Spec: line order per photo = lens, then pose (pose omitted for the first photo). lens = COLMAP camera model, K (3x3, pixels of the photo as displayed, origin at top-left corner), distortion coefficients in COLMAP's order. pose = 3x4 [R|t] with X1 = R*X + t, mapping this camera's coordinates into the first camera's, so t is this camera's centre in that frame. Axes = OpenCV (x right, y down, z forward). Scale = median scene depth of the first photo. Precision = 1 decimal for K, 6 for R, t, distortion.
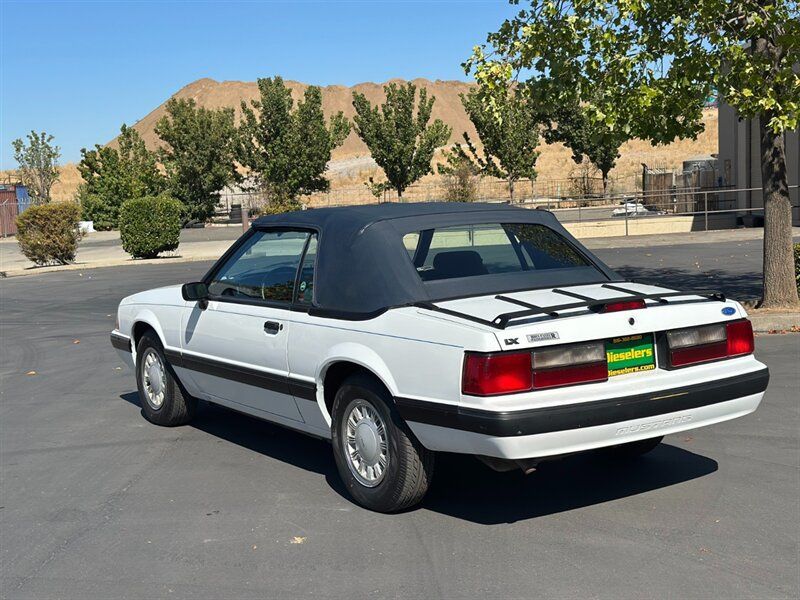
lens RADIAL K [[1111.4, 0, 400.0], [0, 1111.4, 300.0], [0, 0, 1]] dist [0.159788, -0.077826]
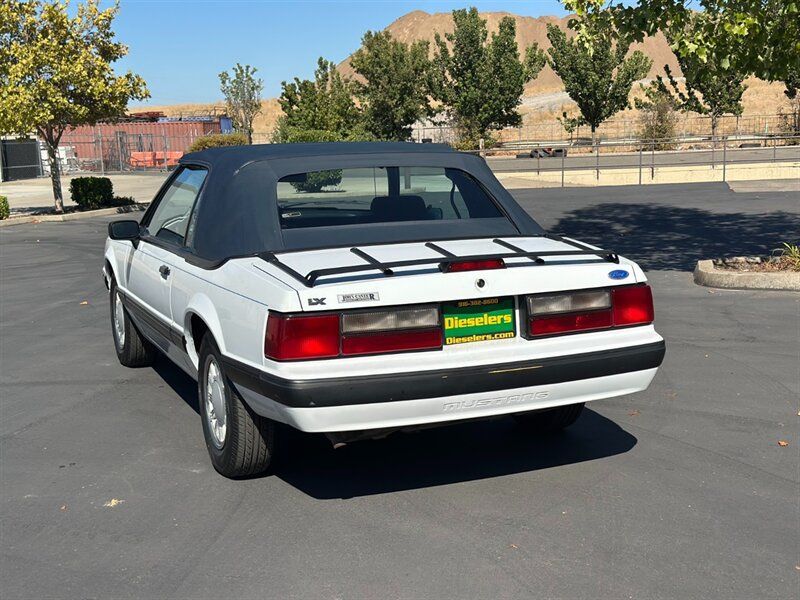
lens RADIAL K [[1111.4, 0, 428.1], [0, 1111.4, 303.0], [0, 0, 1]] dist [0.143314, -0.029369]
pose [[0.985718, 0.041015, -0.163336, 0.023243], [-0.031122, 0.997549, 0.062674, -0.001396], [0.165506, -0.056696, 0.984578, 0.009719]]
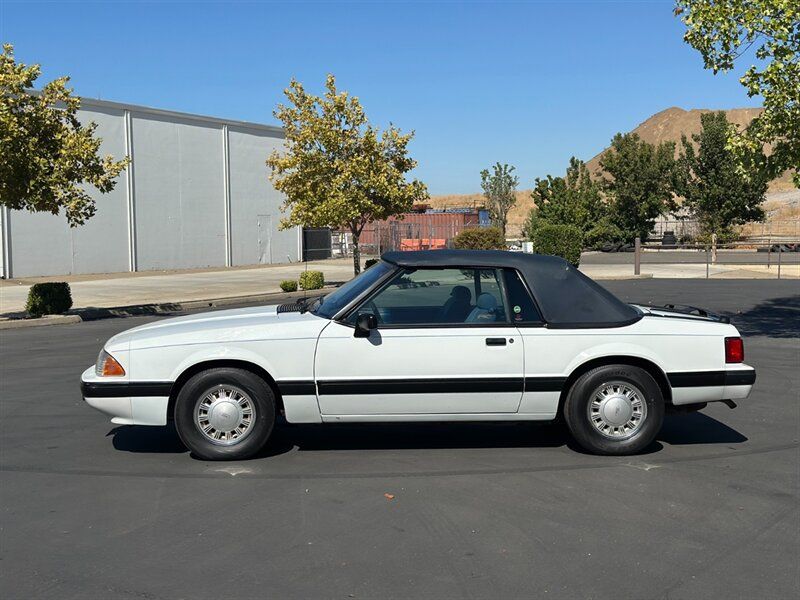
lens RADIAL K [[1111.4, 0, 400.0], [0, 1111.4, 300.0], [0, 0, 1]] dist [0.159788, -0.077826]
pose [[0.913453, 0.065036, -0.401714, 0.052608], [-0.073220, 0.997303, -0.005035, 0.003488], [0.400304, 0.034013, 0.915751, -0.078731]]
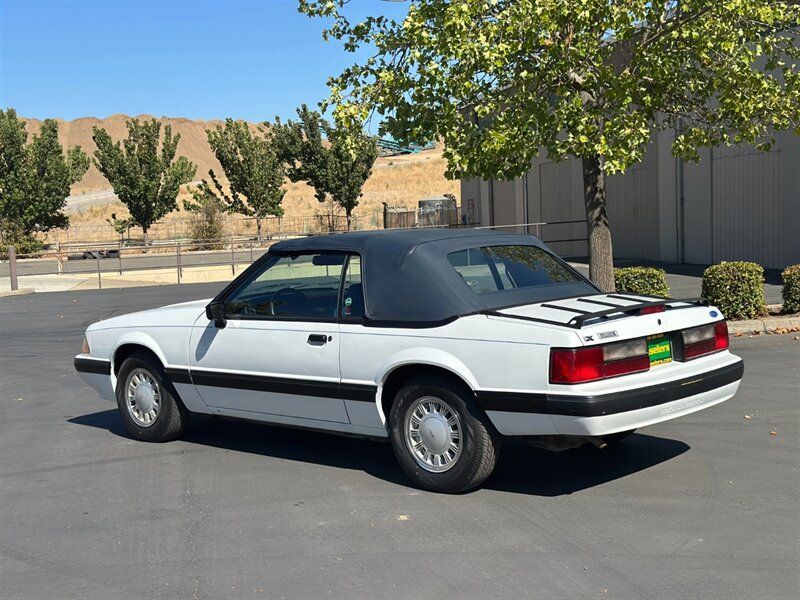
lens RADIAL K [[1116.0, 0, 382.6], [0, 1116.0, 299.8], [0, 0, 1]] dist [0.152645, -0.081733]
pose [[0.972255, -0.017176, 0.233293, -0.028856], [0.025205, 0.999187, -0.031479, 0.002012], [-0.232562, 0.036486, 0.971897, -0.009567]]
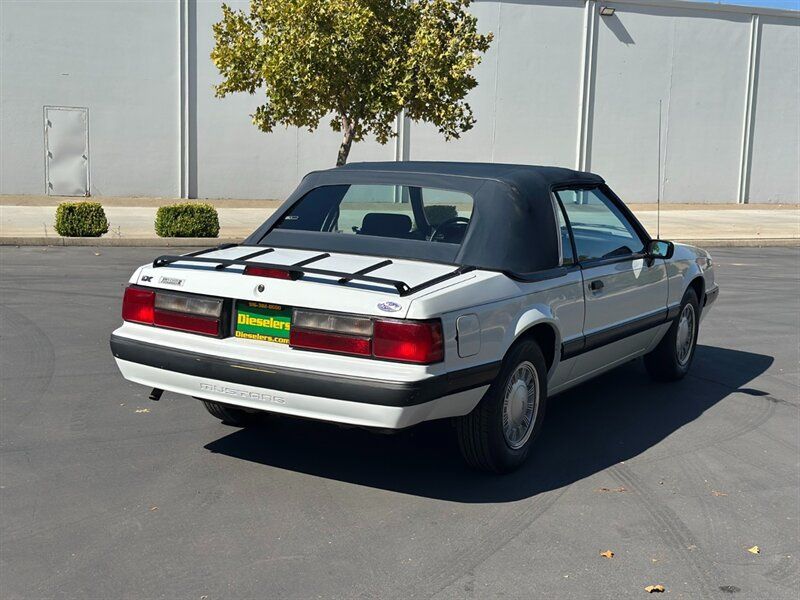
lens RADIAL K [[1115.1, 0, 401.2], [0, 1115.1, 307.7], [0, 0, 1]] dist [0.185866, -0.382736]
pose [[0.437438, 0.184539, -0.880110, 0.085485], [-0.136688, 0.980989, 0.137753, -0.008789], [0.888799, 0.060042, 0.454346, 0.050682]]
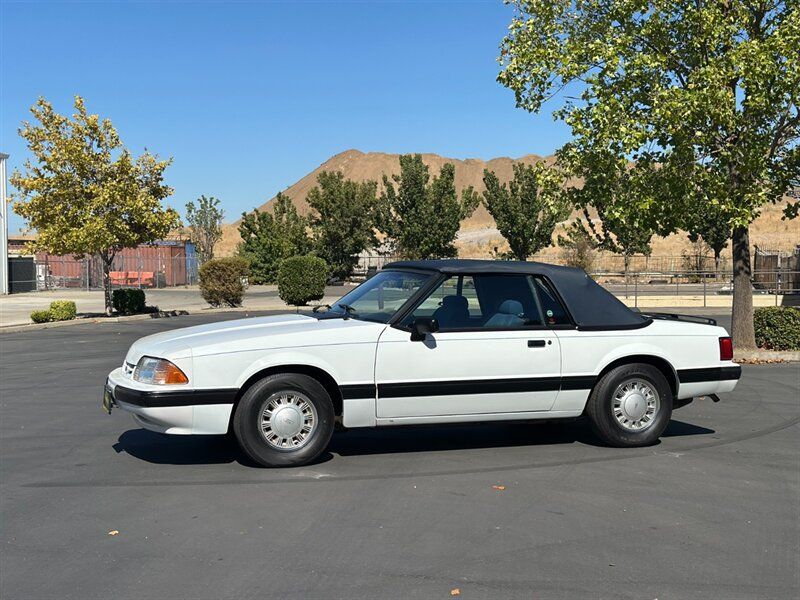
lens RADIAL K [[1111.4, 0, 400.0], [0, 1111.4, 300.0], [0, 0, 1]] dist [0.159788, -0.077826]
pose [[0.991608, 0.048900, -0.119674, 0.014312], [-0.056058, 0.996788, -0.057197, 0.009718], [0.116492, 0.063425, 0.991164, -0.092846]]
